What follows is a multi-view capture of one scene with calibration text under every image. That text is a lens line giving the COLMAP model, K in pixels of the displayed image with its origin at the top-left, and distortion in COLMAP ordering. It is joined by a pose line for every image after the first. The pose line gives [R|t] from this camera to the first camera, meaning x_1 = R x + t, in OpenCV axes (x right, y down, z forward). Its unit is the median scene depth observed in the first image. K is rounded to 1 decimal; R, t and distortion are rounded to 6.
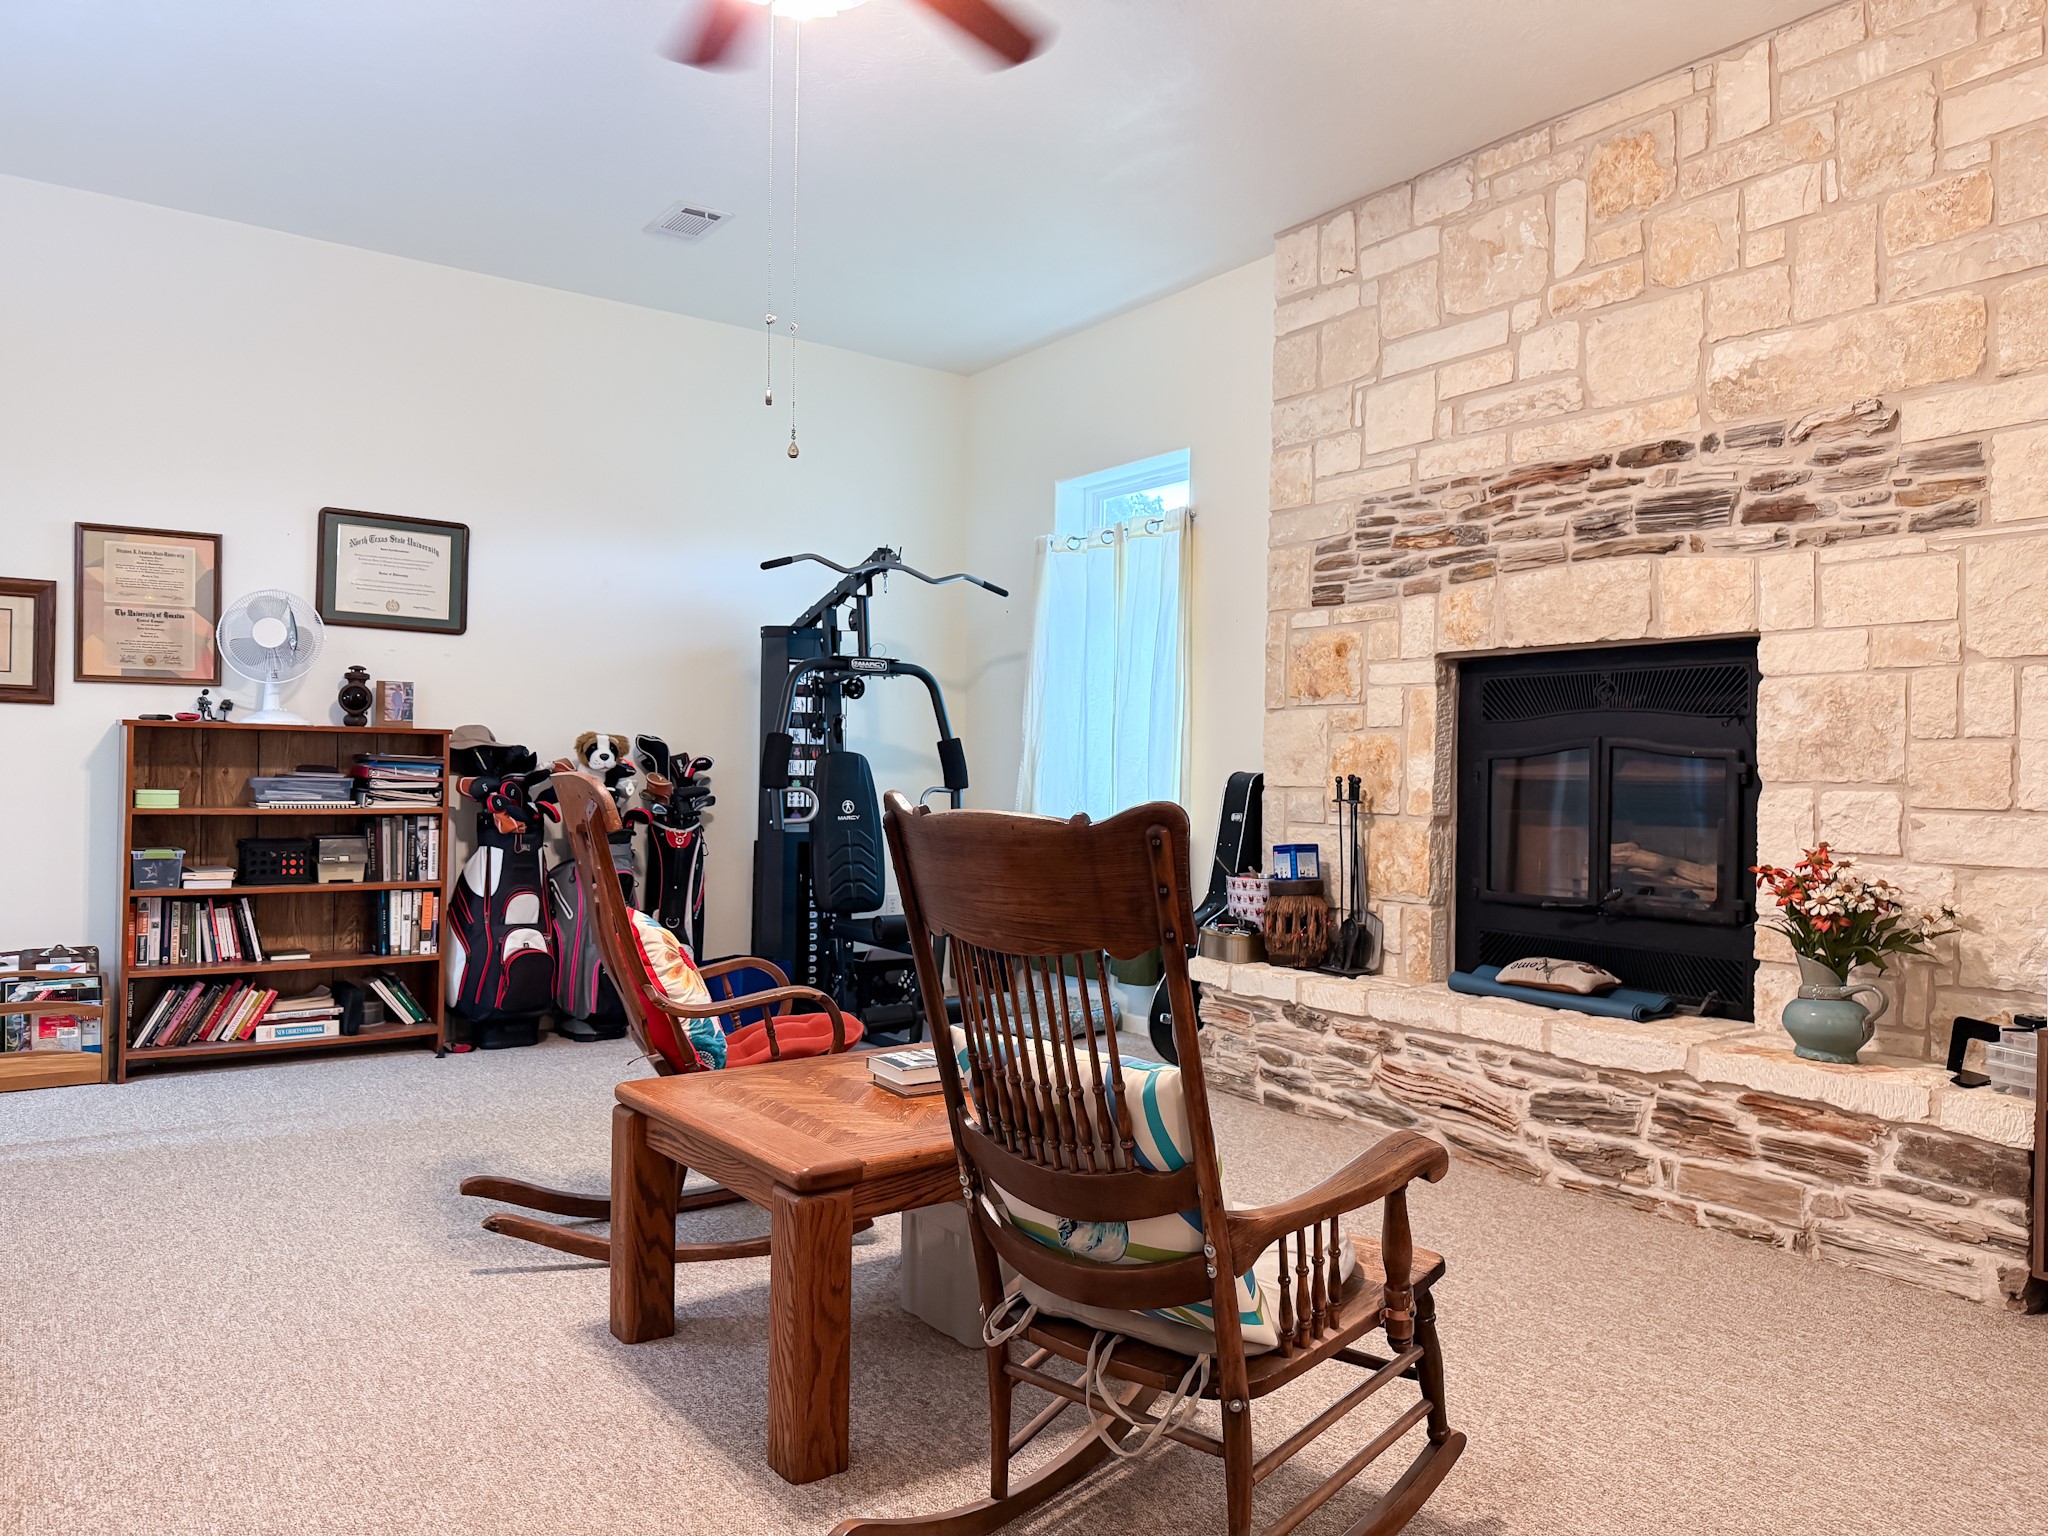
lens RADIAL K [[1431.0, 0, 985.1], [0, 1431.0, 777.7], [0, 0, 1]] dist [0.079628, -0.110934]
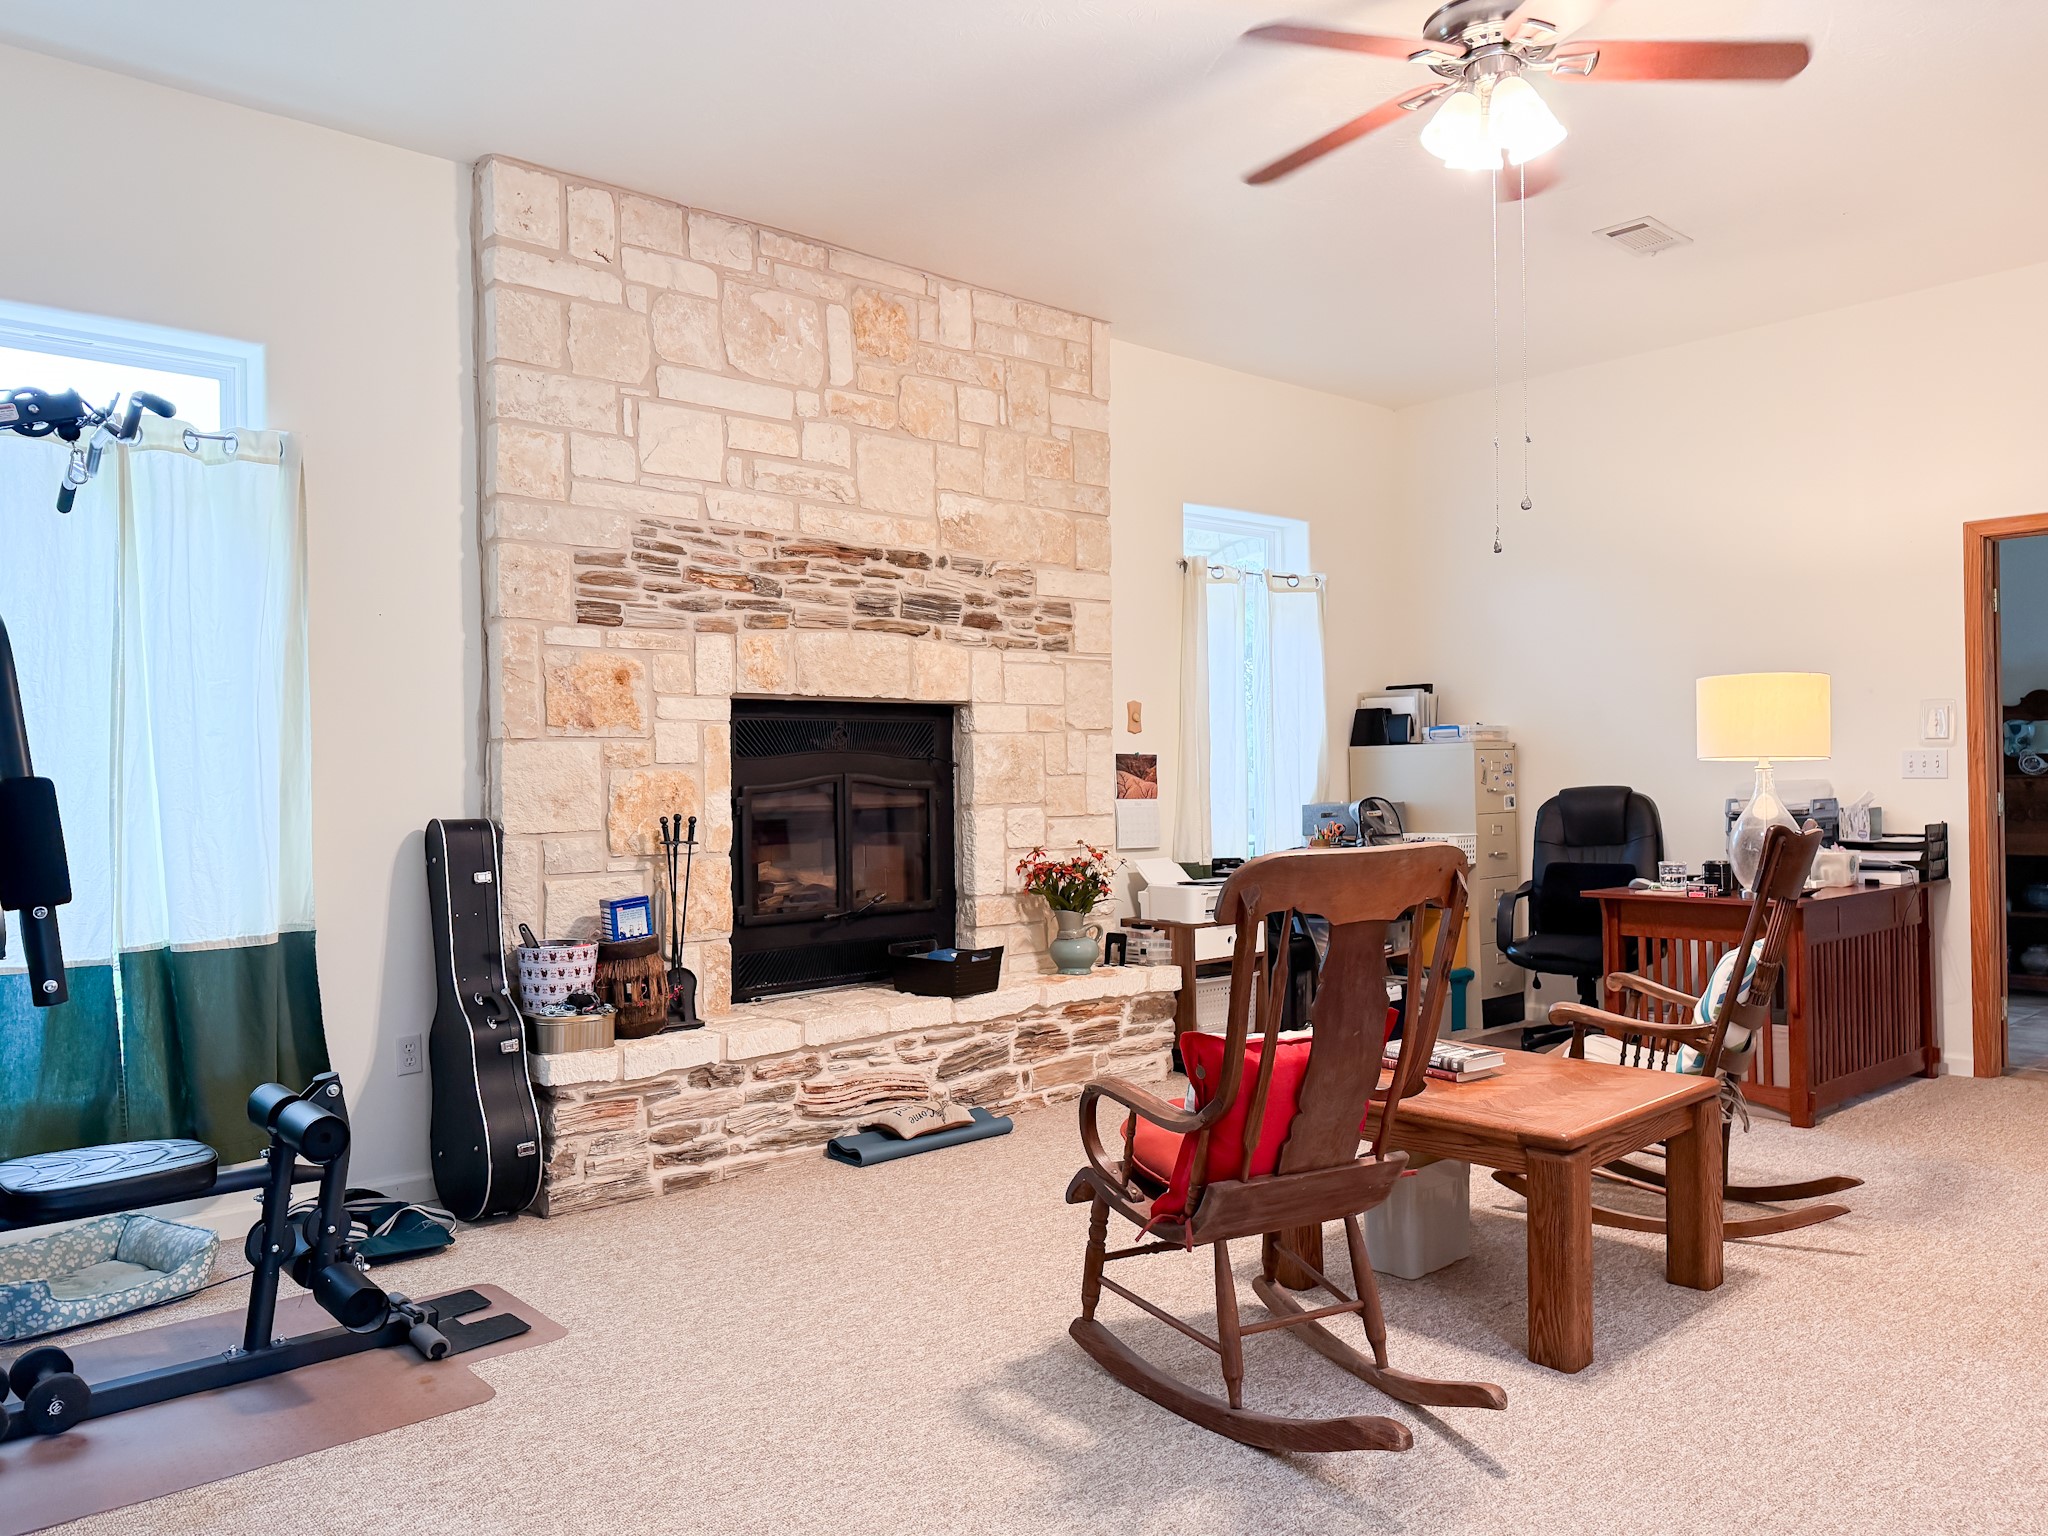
lens RADIAL K [[1431.0, 0, 1012.7], [0, 1431.0, 784.8], [0, 0, 1]] dist [0.079628, -0.110934]
pose [[-0.126726, -0.018261, 0.991770, -0.802682], [0.019242, 0.999597, 0.020864, -0.041840], [-0.991751, 0.021728, -0.126324, 1.023839]]
